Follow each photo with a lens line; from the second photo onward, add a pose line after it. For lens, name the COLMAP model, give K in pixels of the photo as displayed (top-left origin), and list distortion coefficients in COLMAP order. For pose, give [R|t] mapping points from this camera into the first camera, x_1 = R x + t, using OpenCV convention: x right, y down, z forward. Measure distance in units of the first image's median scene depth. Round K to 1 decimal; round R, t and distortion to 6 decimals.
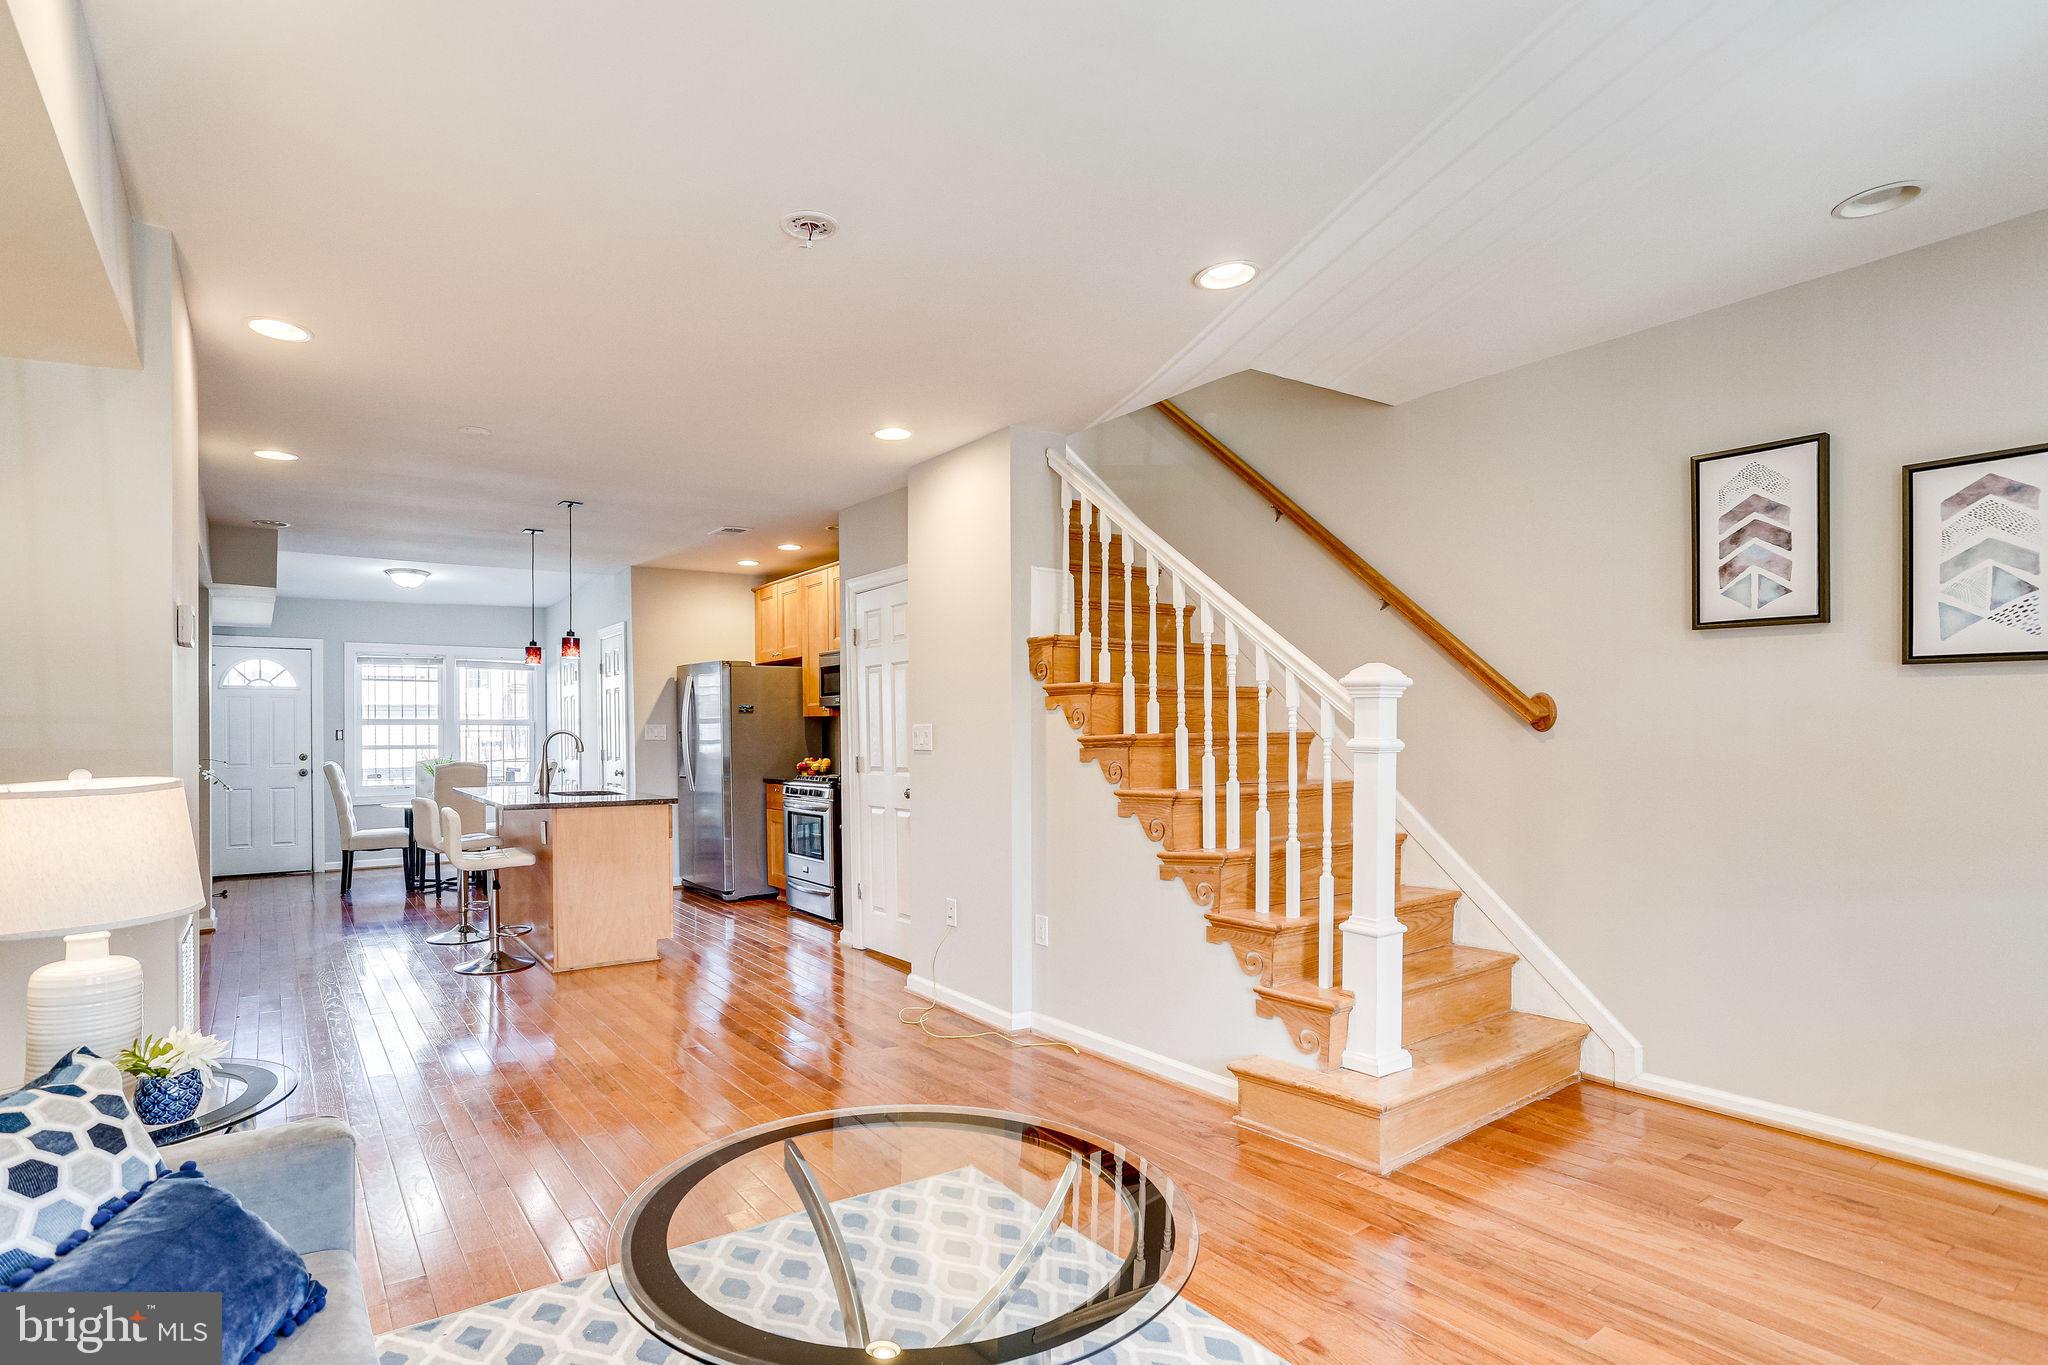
lens RADIAL K [[999.1, 0, 973.4], [0, 999.1, 741.1], [0, 0, 1]] dist [-0.024827, 0.000462]
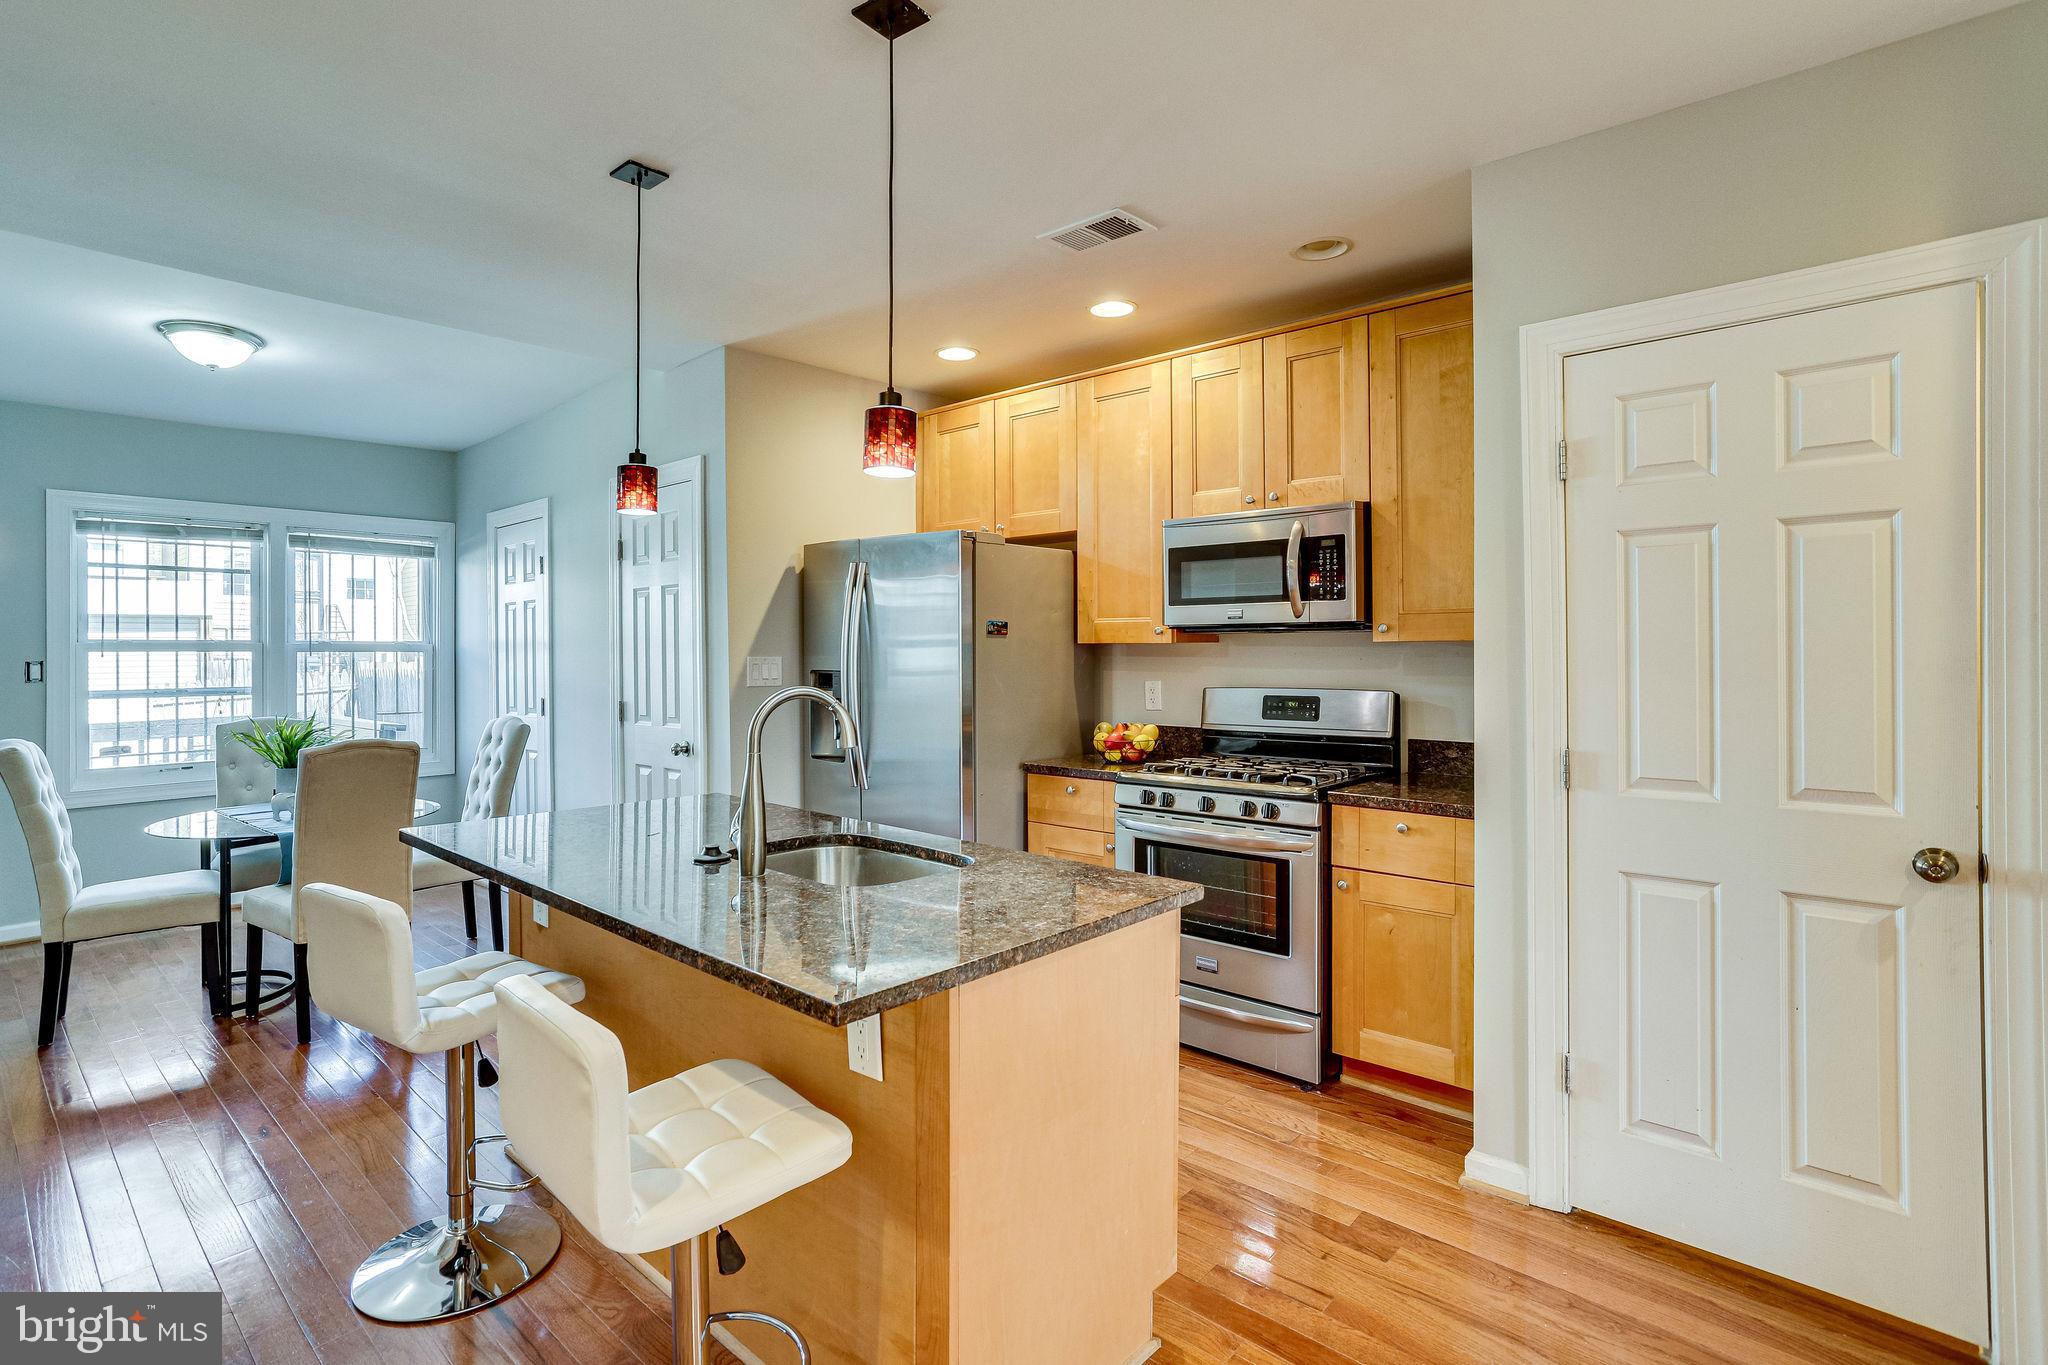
lens RADIAL K [[995.1, 0, 1010.5], [0, 995.1, 652.6], [0, 0, 1]] dist [-0.054863, 0.033299]
pose [[0.975408, 0.002621, 0.220390, -0.307445], [-0.001116, 0.999975, -0.006955, -0.015434], [-0.220402, 0.006538, 0.975387, 0.471196]]
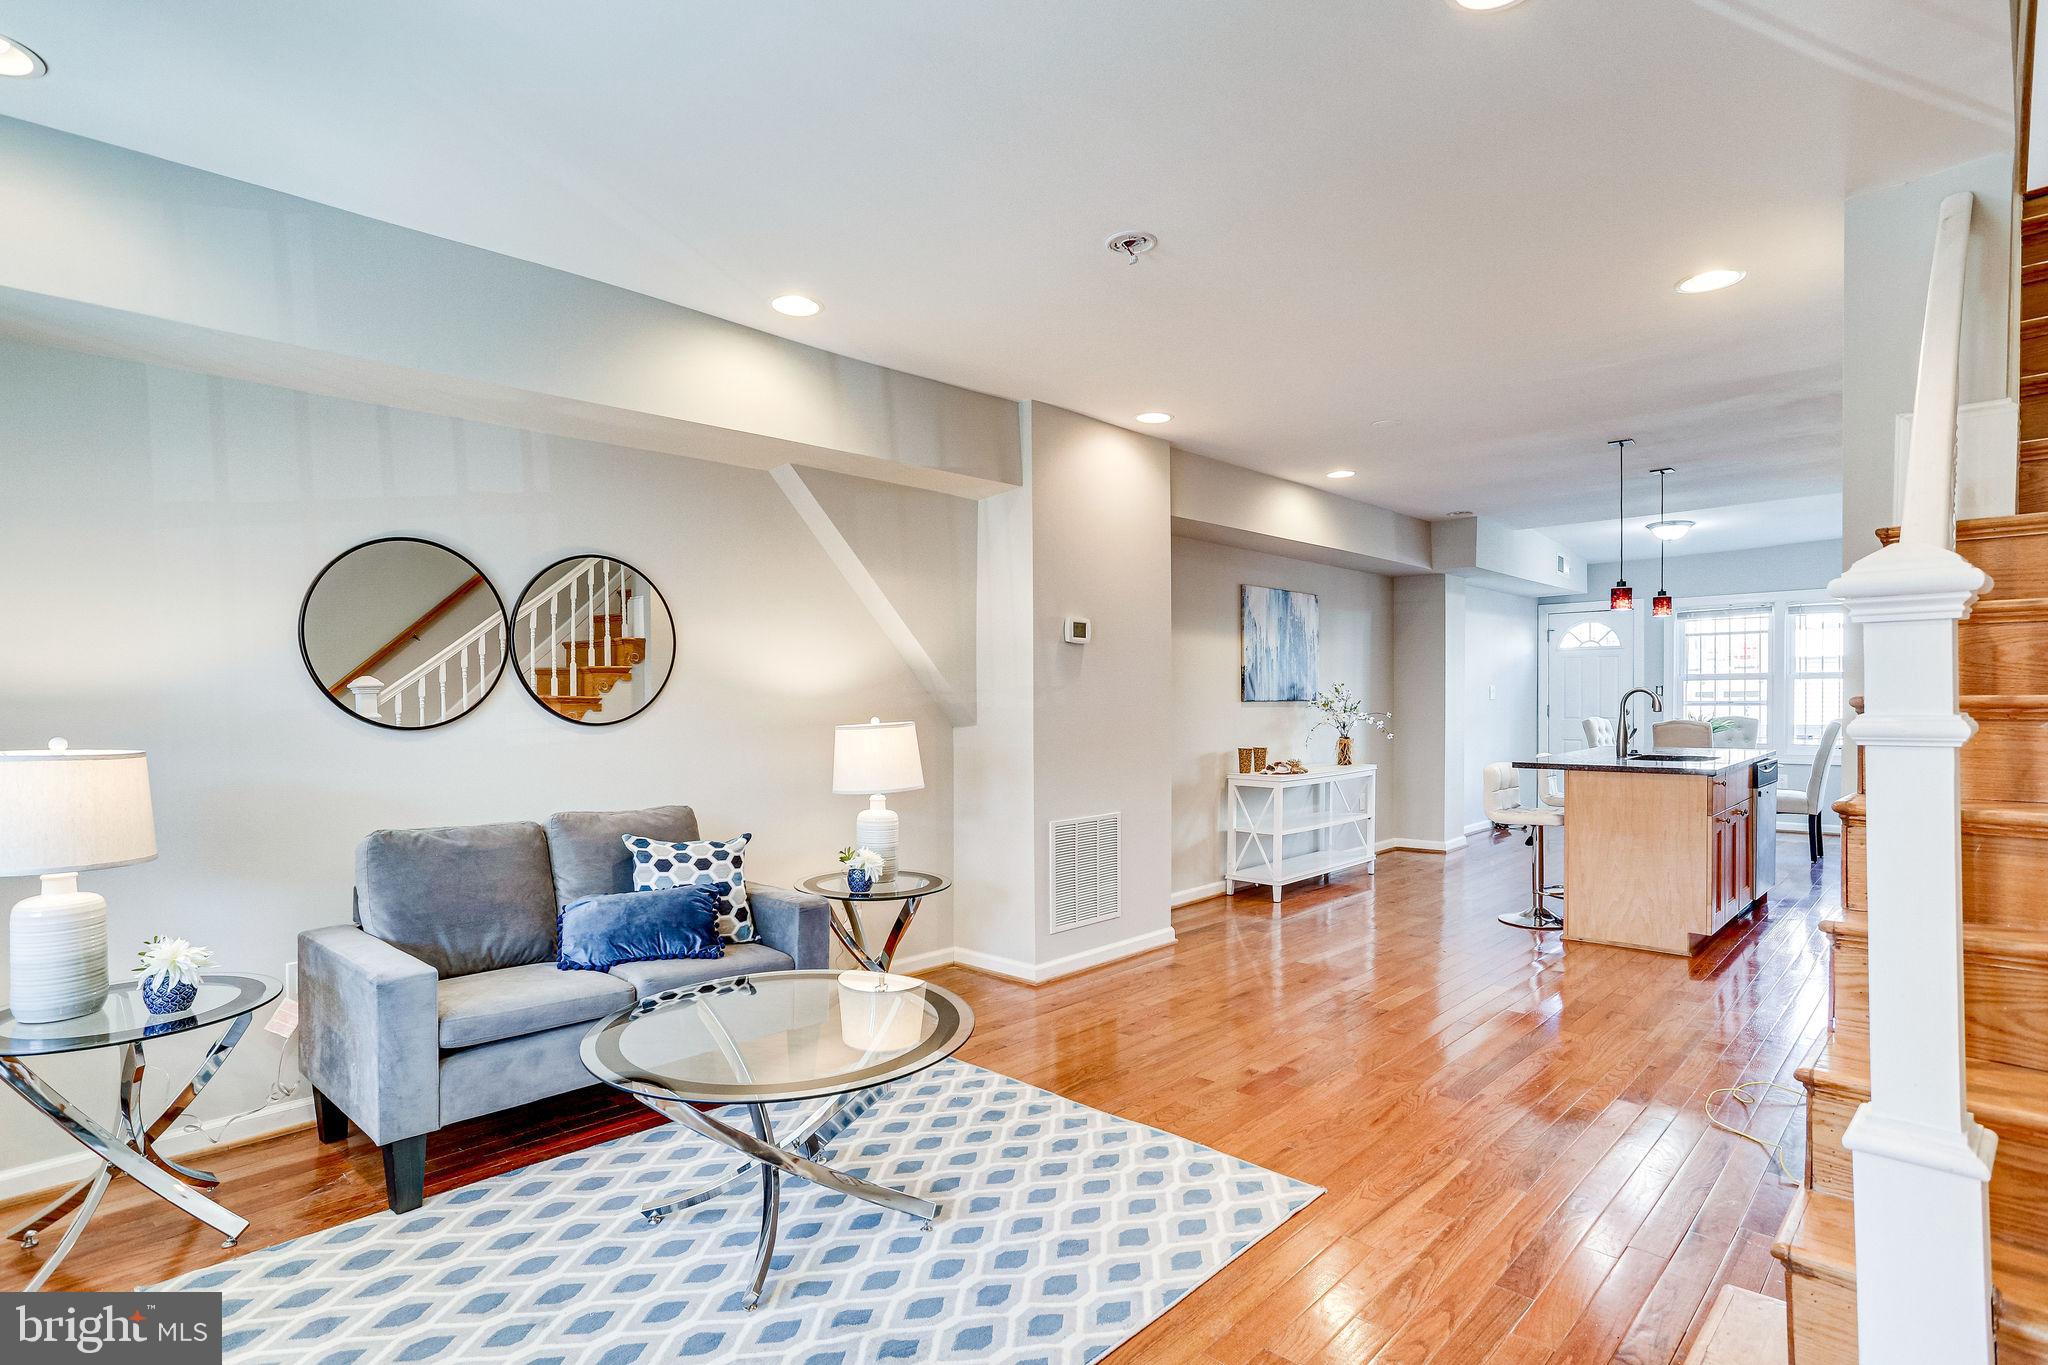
lens RADIAL K [[972.6, 0, 1016.2], [0, 972.6, 715.8], [0, 0, 1]] dist [-0.049012, 0.030631]
pose [[0.164221, 0.024976, -0.986107, 0.269289], [-0.001466, 0.999684, 0.025076, -0.004745], [0.986422, -0.002673, 0.164206, 0.209699]]
